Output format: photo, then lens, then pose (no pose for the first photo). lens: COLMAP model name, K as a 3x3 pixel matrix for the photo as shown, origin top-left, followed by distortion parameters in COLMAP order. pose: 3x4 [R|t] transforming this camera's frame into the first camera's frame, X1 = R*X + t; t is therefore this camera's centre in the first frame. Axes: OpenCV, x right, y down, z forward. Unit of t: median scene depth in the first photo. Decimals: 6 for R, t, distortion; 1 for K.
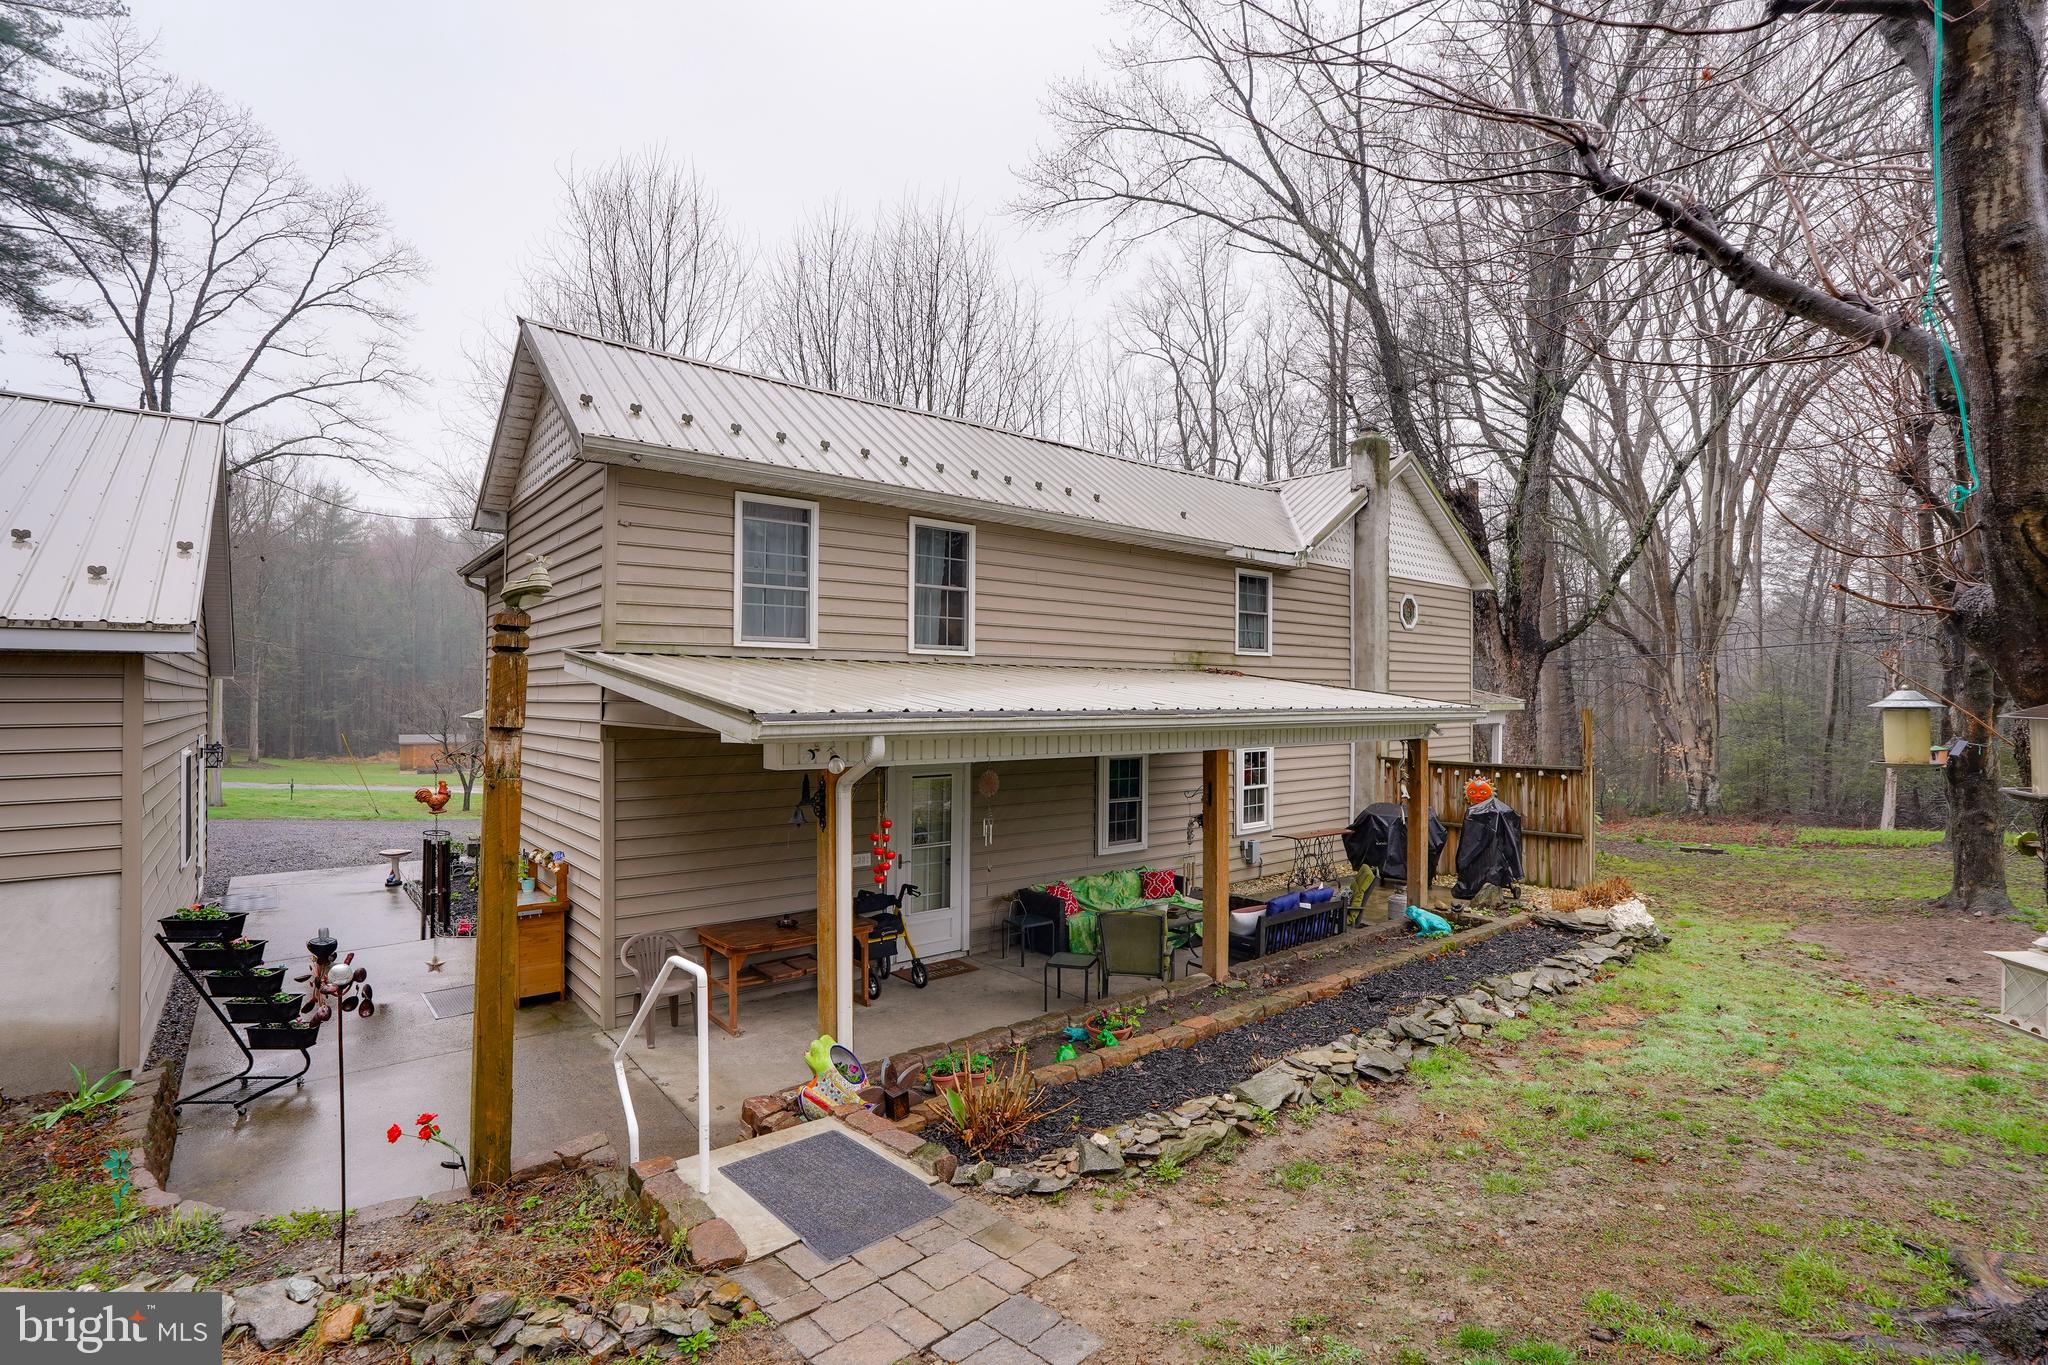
lens RADIAL K [[936.8, 0, 1024.0], [0, 936.8, 682.5], [0, 0, 1]] dist [-0.000404, 0.000115]
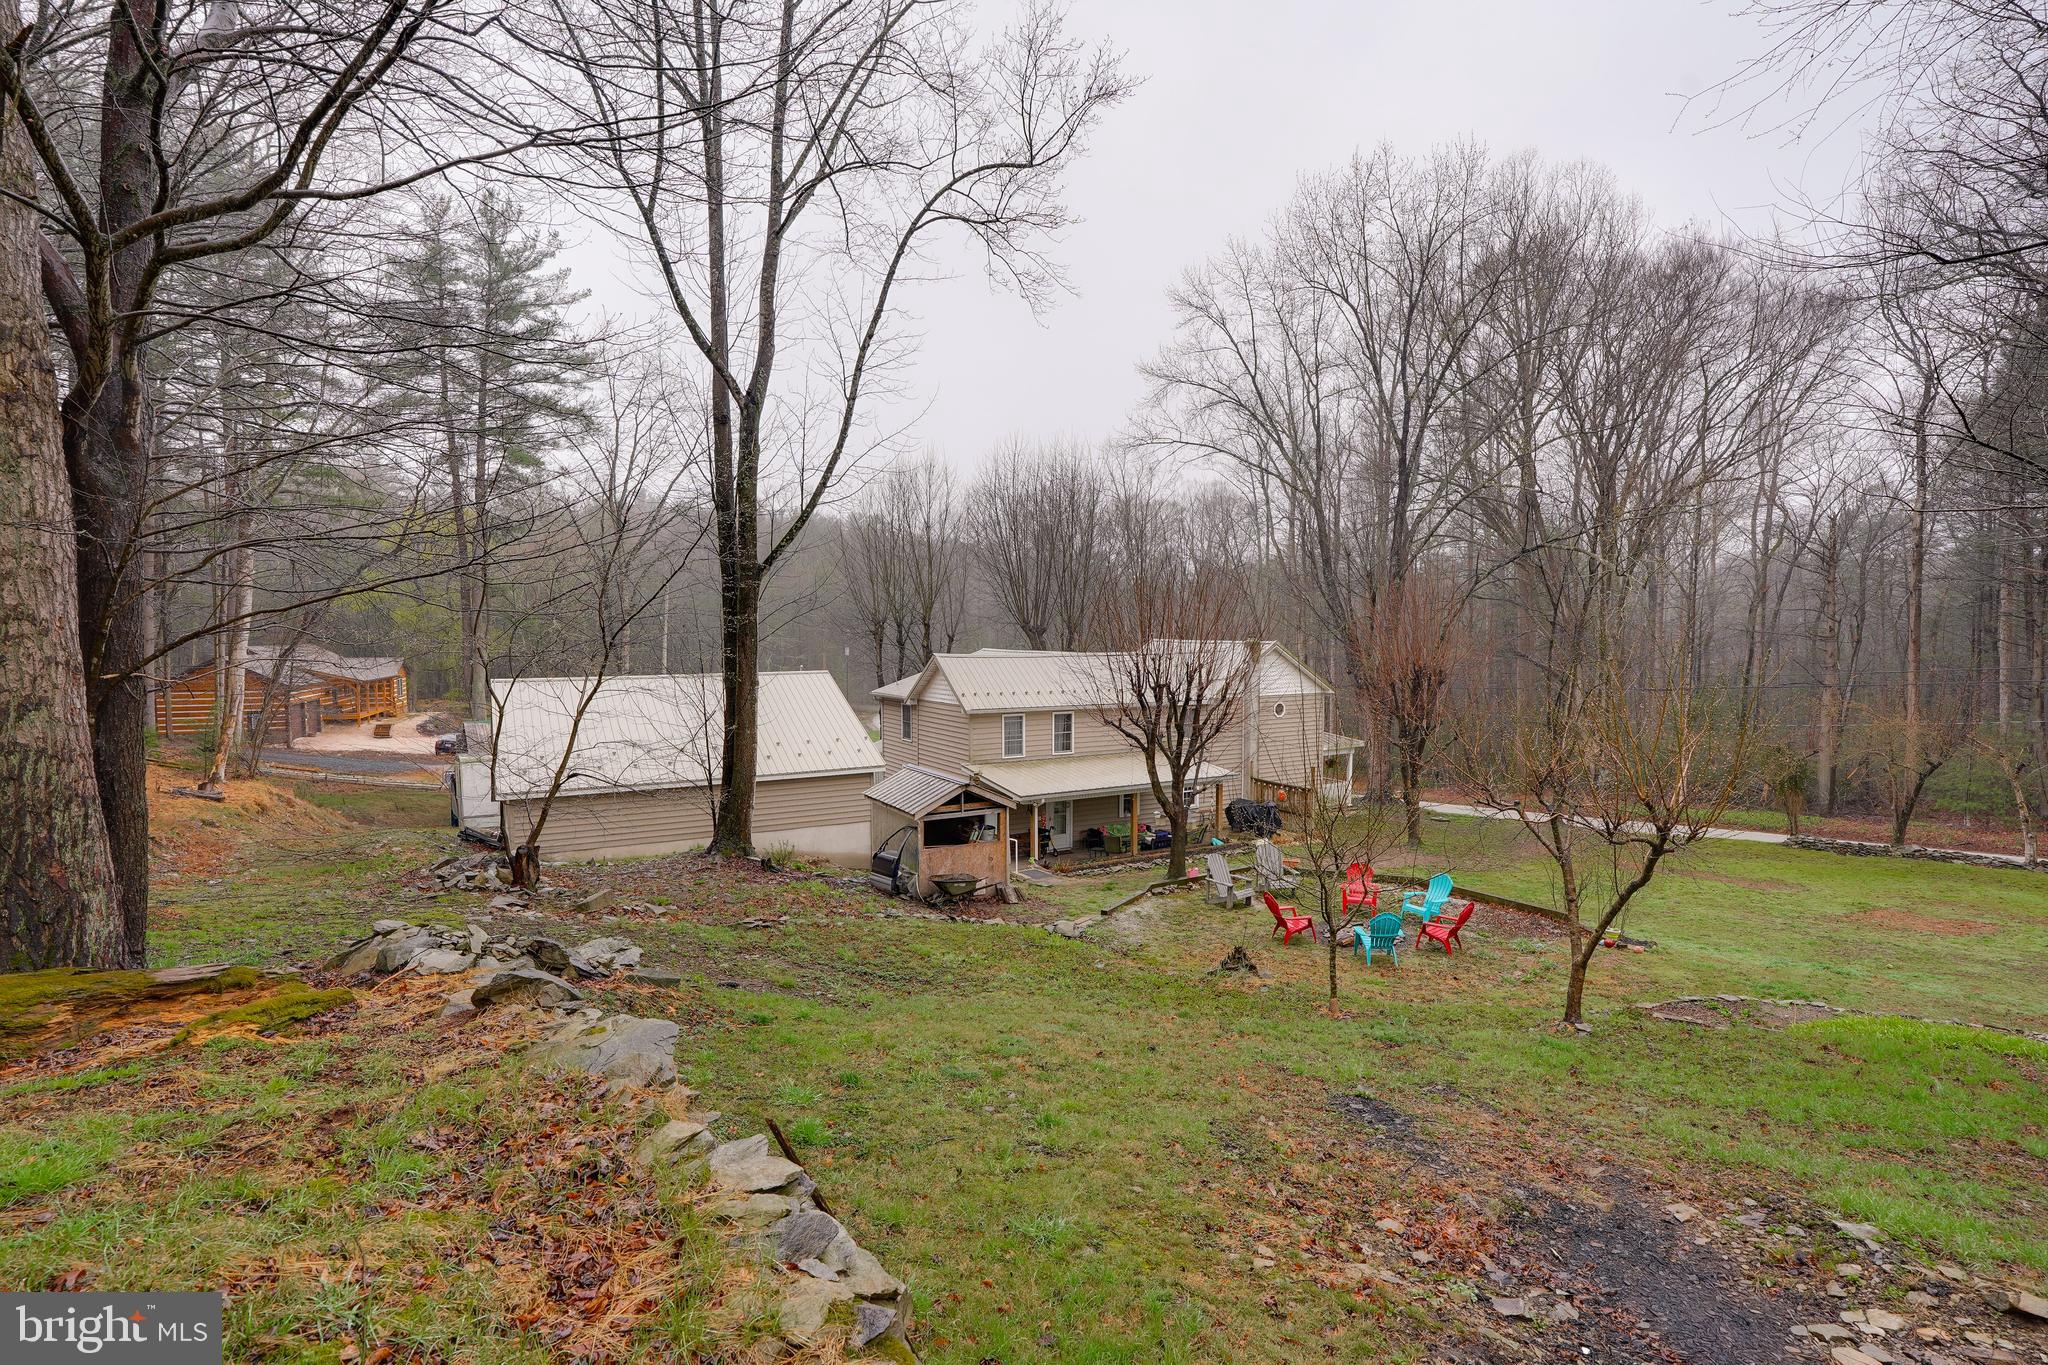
lens RADIAL K [[936.8, 0, 1024.0], [0, 936.8, 682.5], [0, 0, 1]] dist [-0.000404, 0.000115]
pose [[0.985402, 0.002415, -0.170227, 0.273859], [0.009881, 0.997403, 0.071344, -0.430038], [0.169957, -0.071985, 0.982819, -1.806899]]
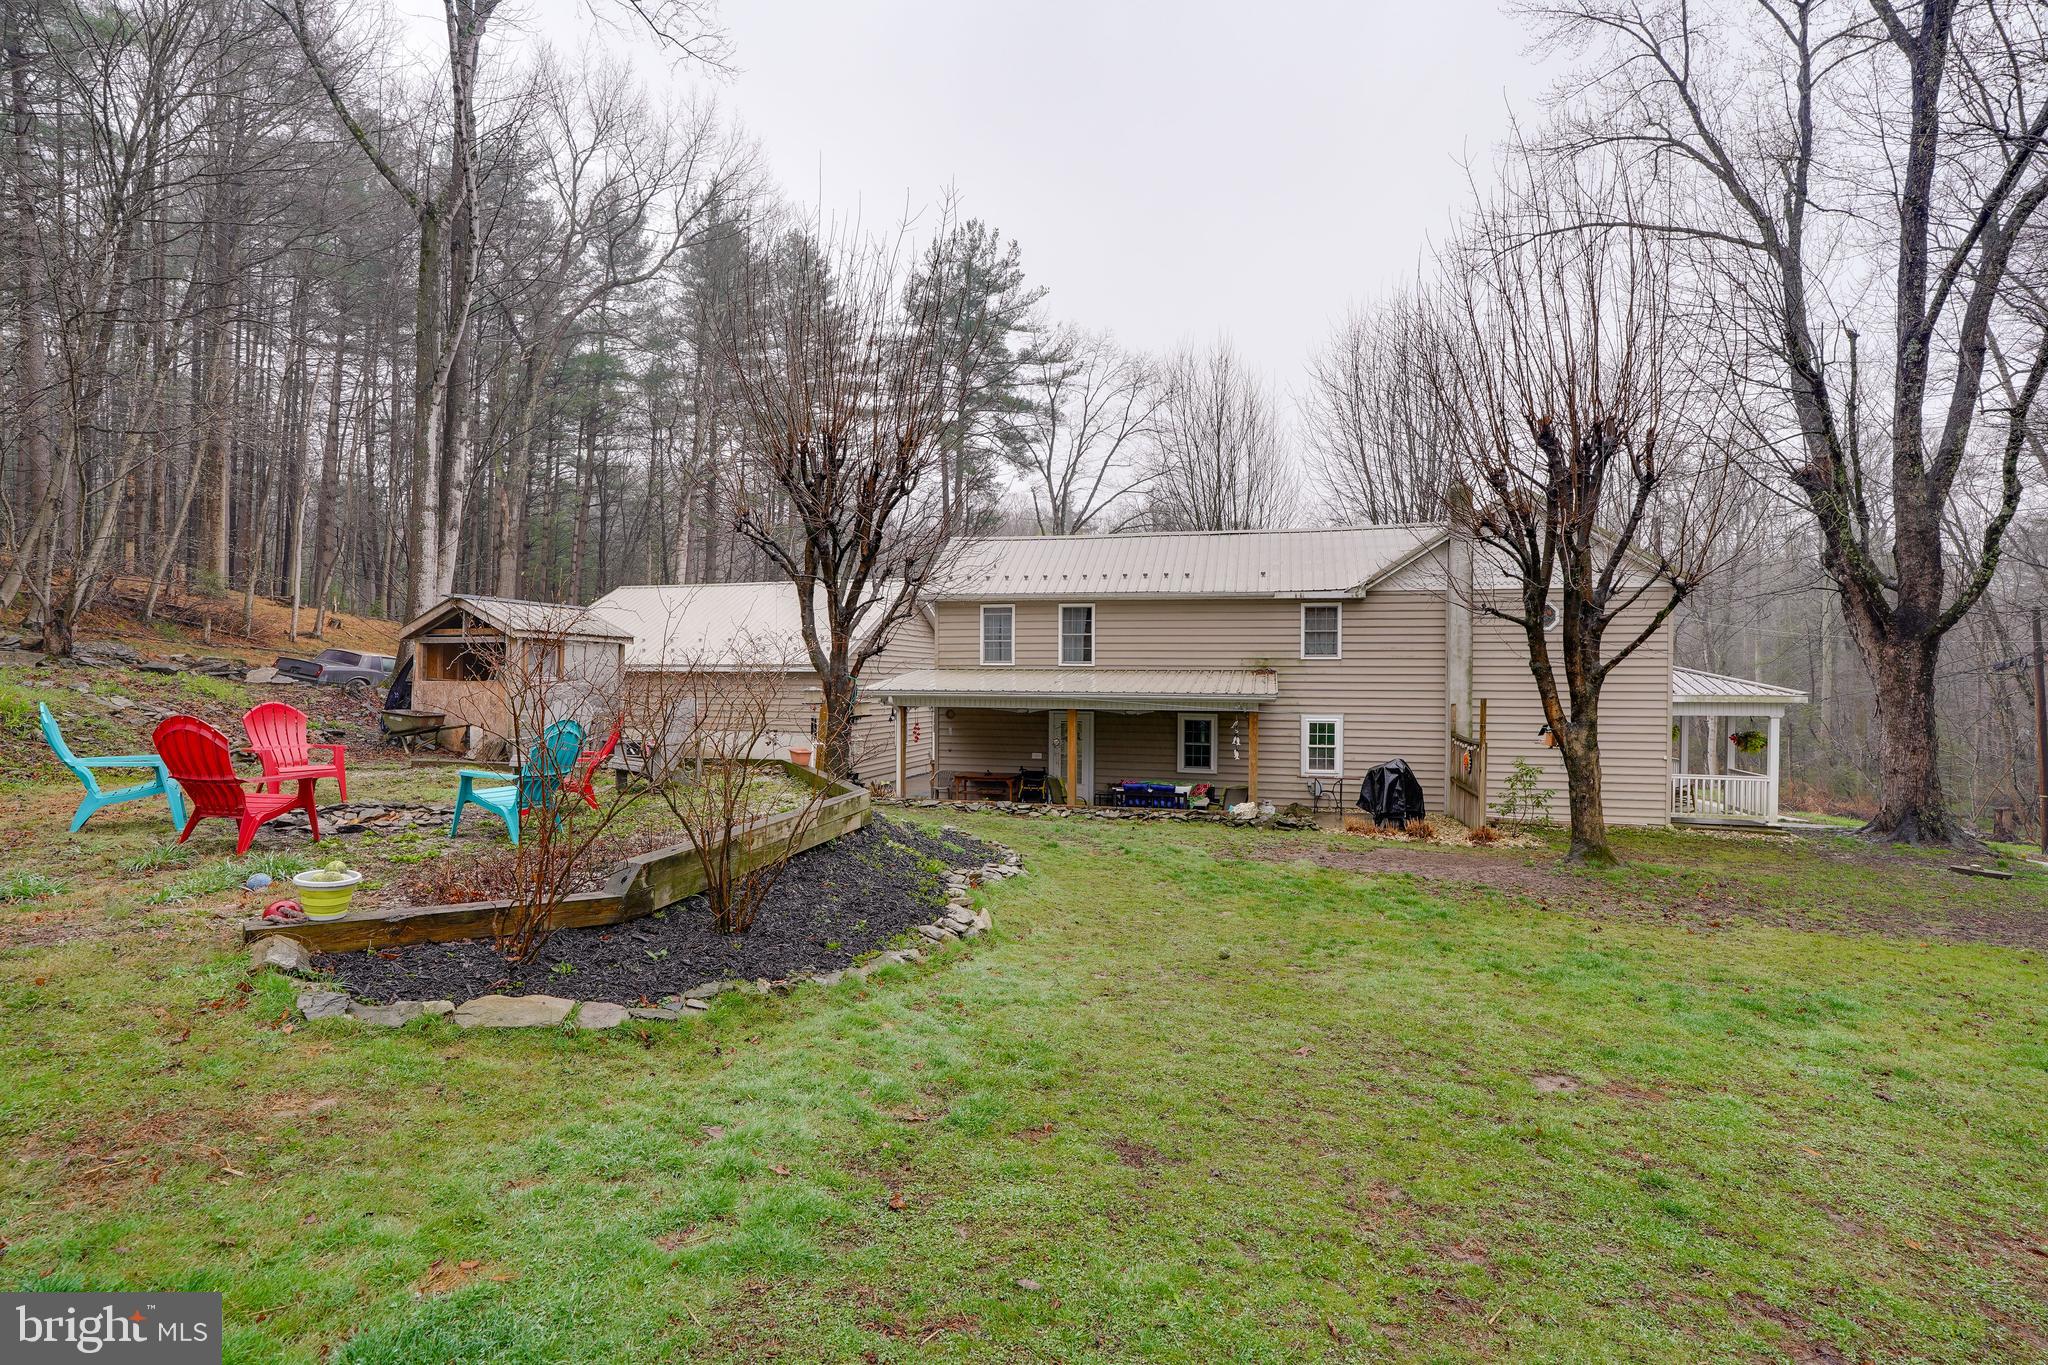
lens RADIAL K [[936.8, 0, 1024.0], [0, 936.8, 682.5], [0, 0, 1]] dist [-0.000404, 0.000115]
pose [[0.612093, 0.004659, -0.790772, 1.342496], [0.007589, 0.999902, 0.011765, -0.015533], [0.790749, -0.013202, 0.611998, -0.359123]]
